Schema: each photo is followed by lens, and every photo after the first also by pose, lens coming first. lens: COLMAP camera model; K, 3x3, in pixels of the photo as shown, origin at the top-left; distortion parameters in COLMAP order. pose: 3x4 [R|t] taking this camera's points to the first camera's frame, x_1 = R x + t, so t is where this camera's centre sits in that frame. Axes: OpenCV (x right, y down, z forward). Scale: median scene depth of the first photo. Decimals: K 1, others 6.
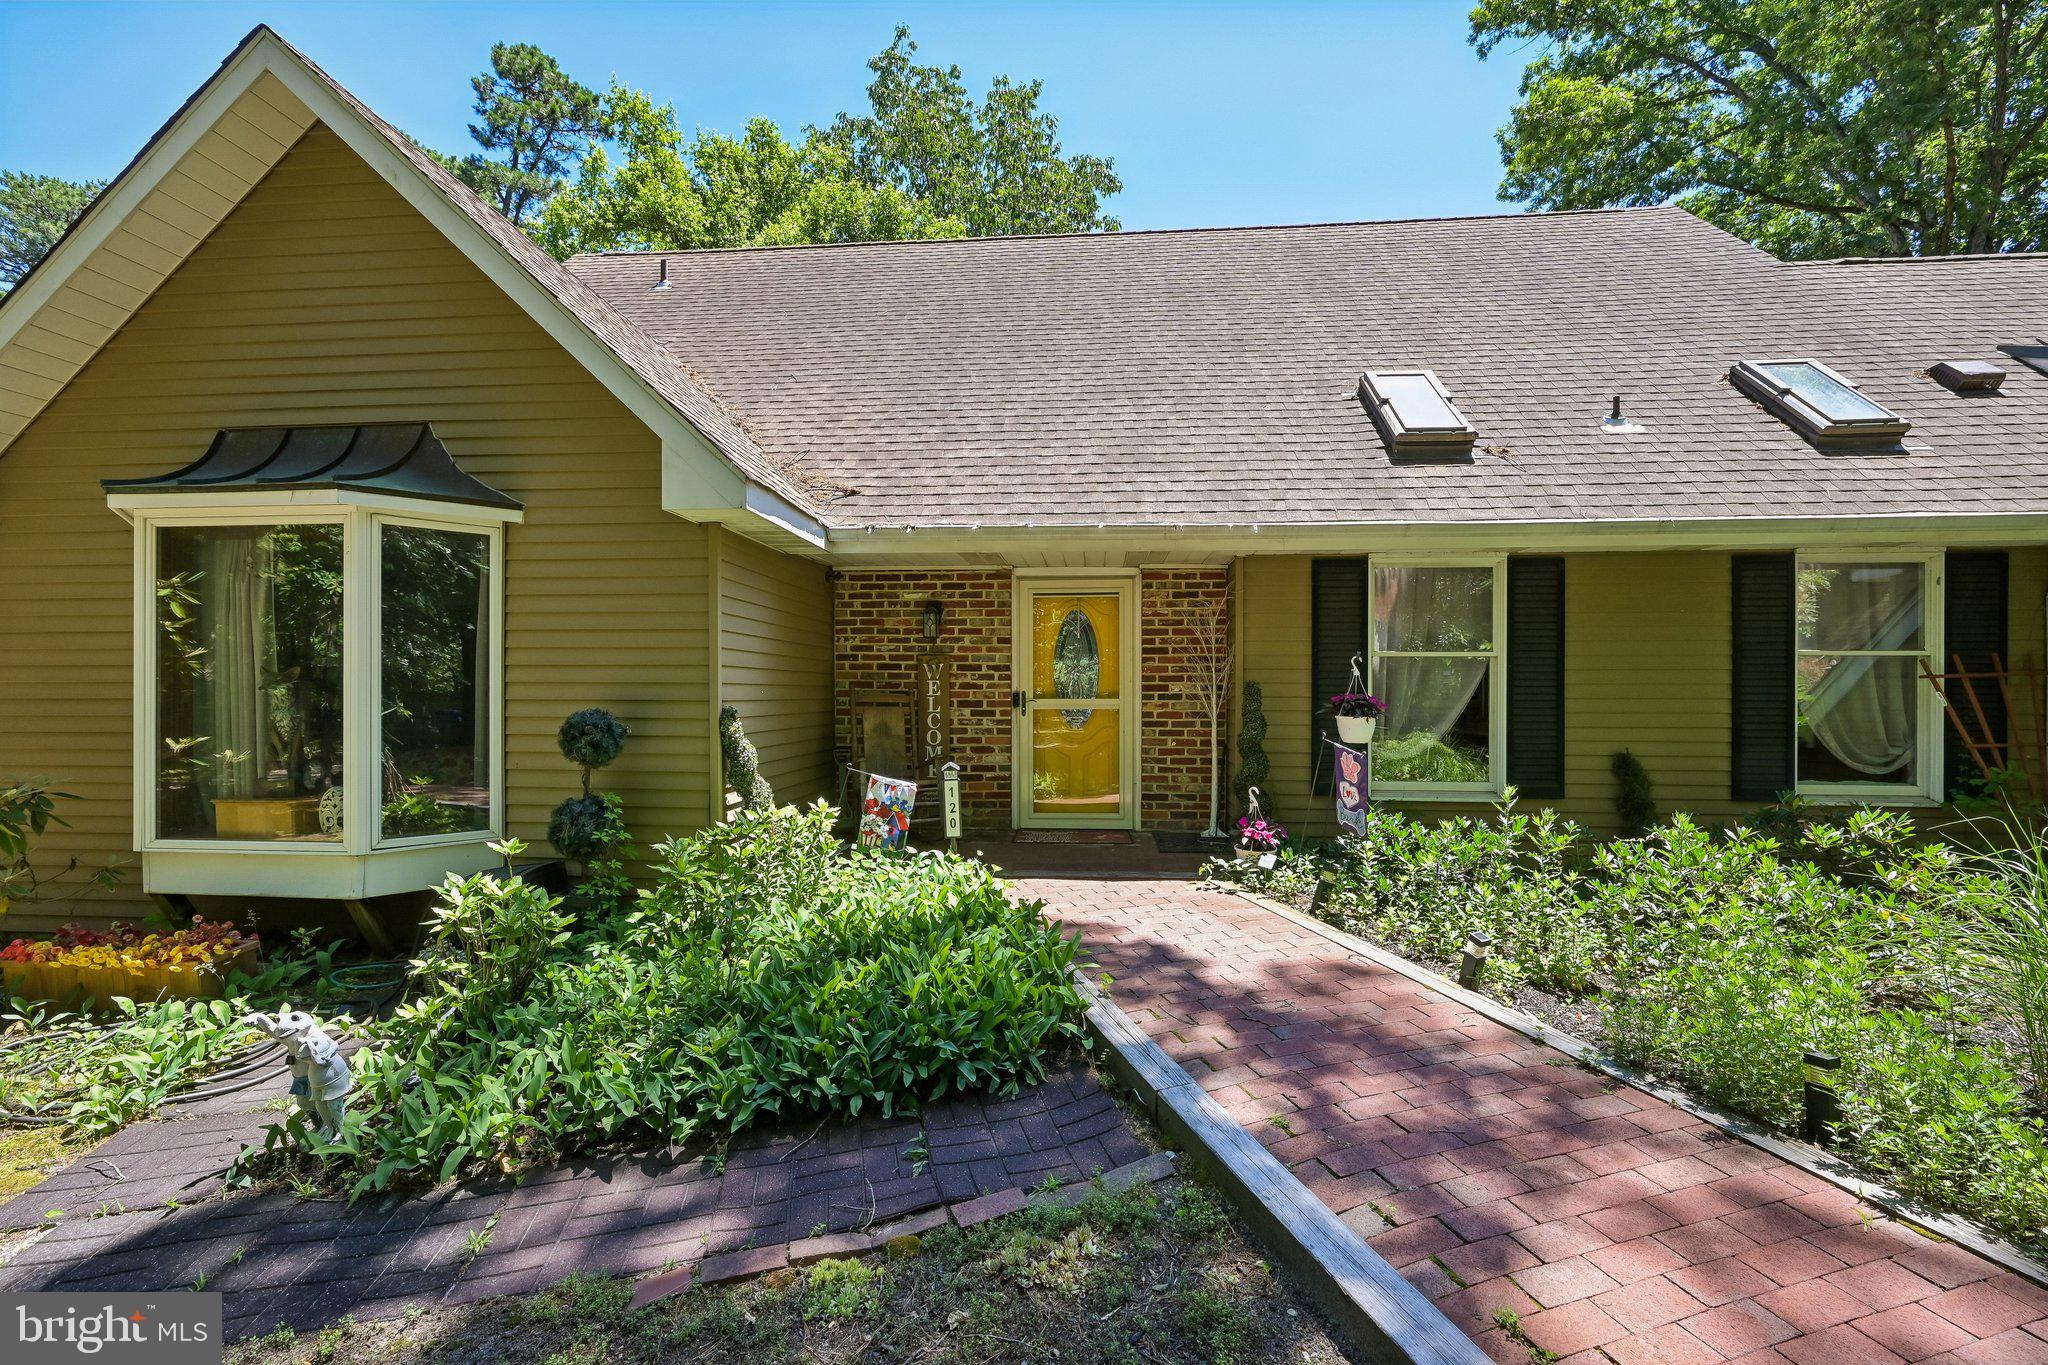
lens RADIAL K [[852.7, 0, 1024.0], [0, 852.7, 682.5], [0, 0, 1]] dist [0.000682, 0.000083]
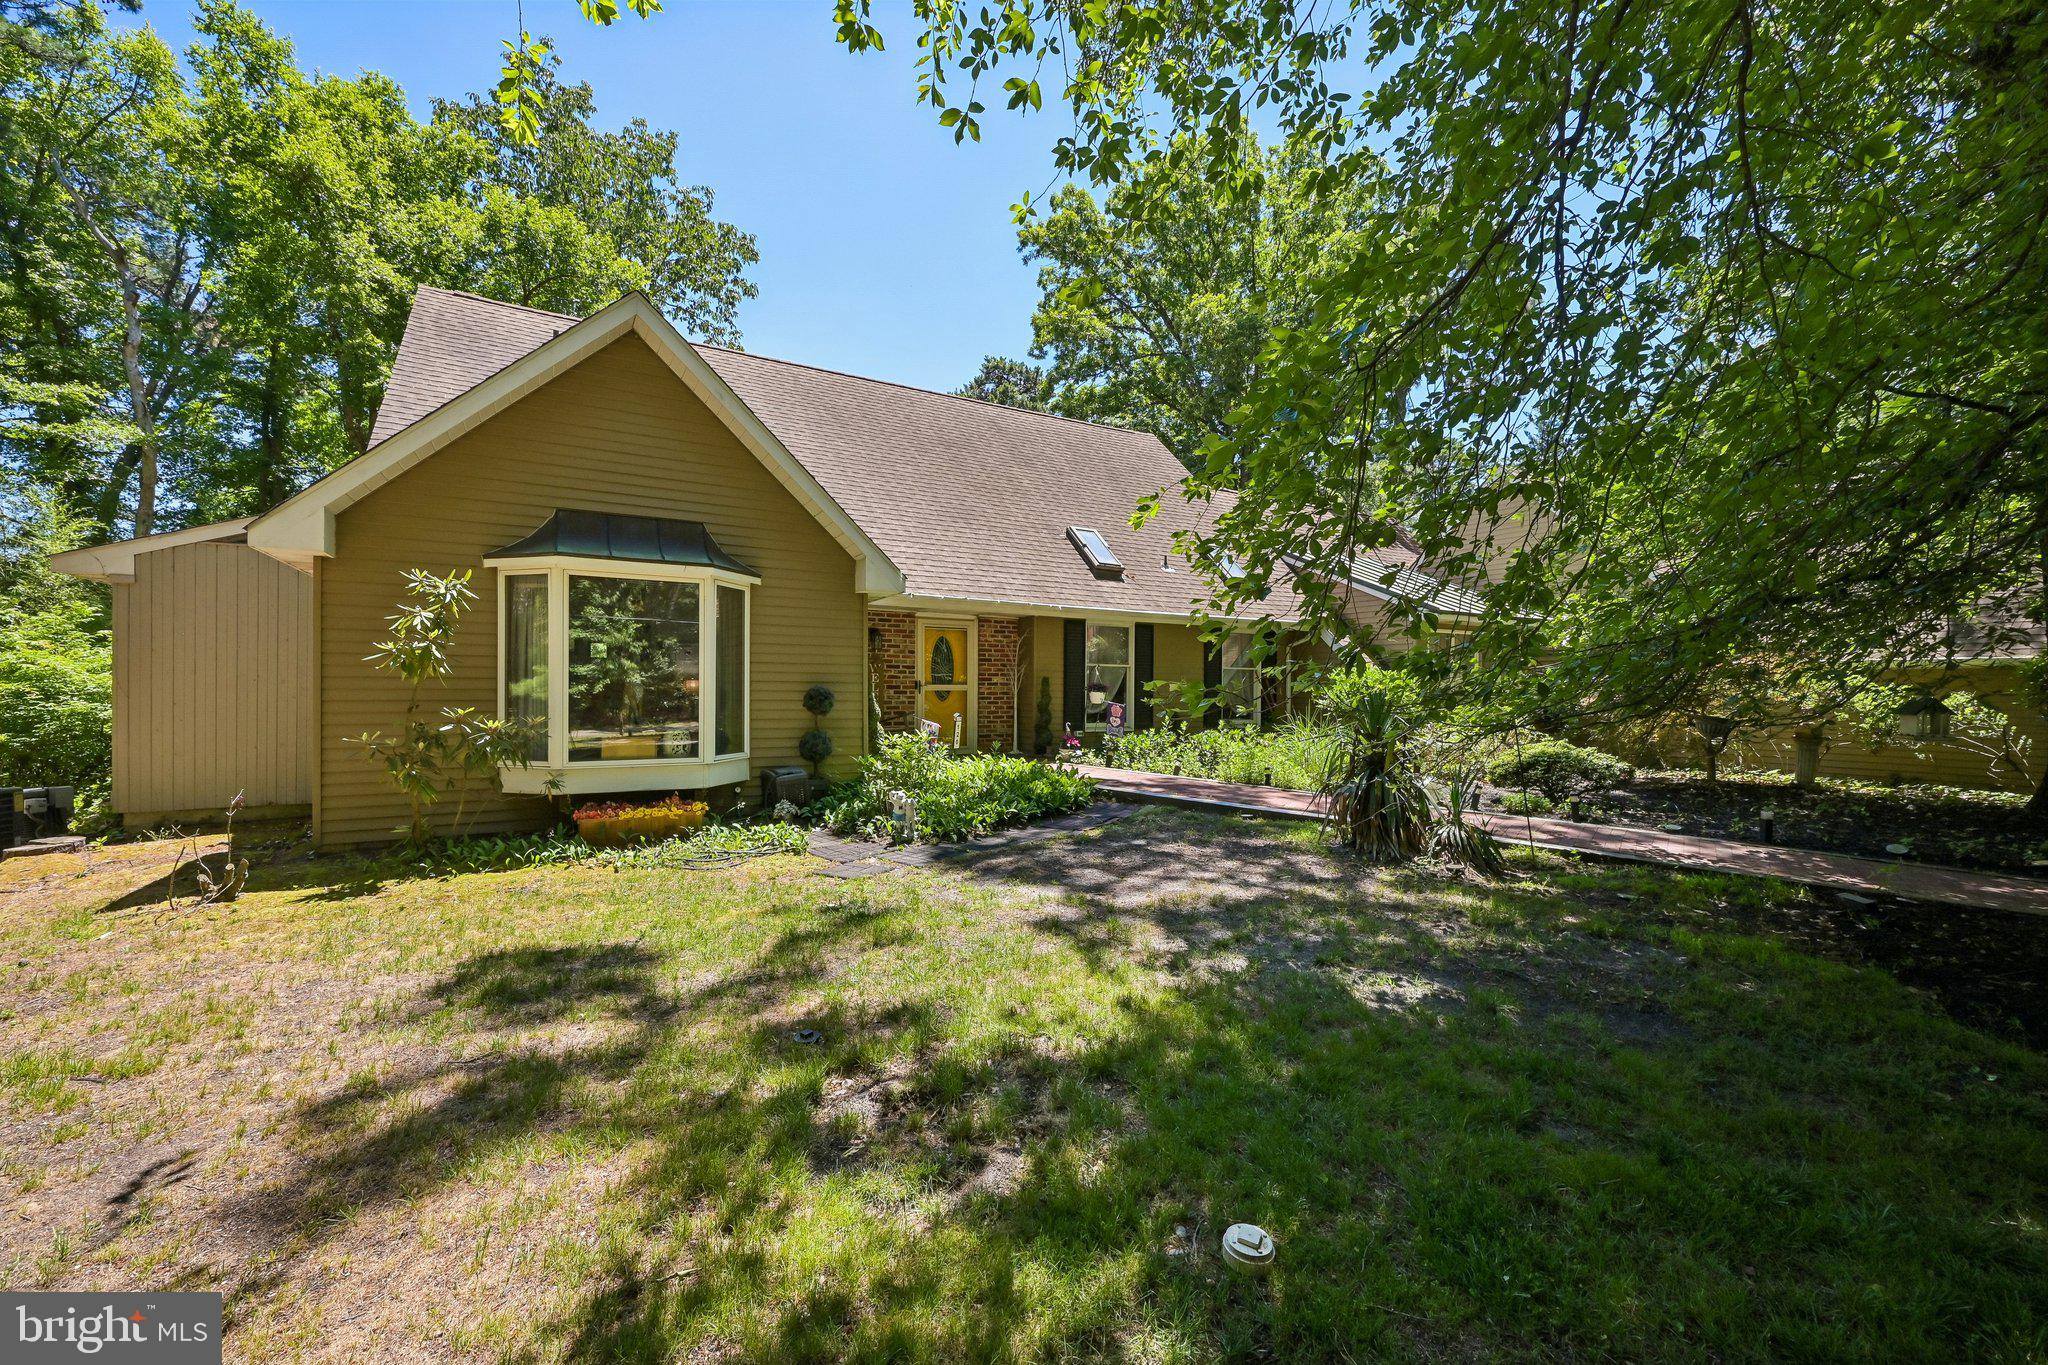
lens RADIAL K [[833.1, 0, 1035.1], [0, 833.1, 670.9], [0, 0, 1]] dist [0.000475, -0.000055]
pose [[0.814118, 0.019527, 0.580371, -0.897285], [-0.014190, 0.999805, -0.013734, 0.011603], [-0.580526, 0.002946, 0.814236, -0.631752]]
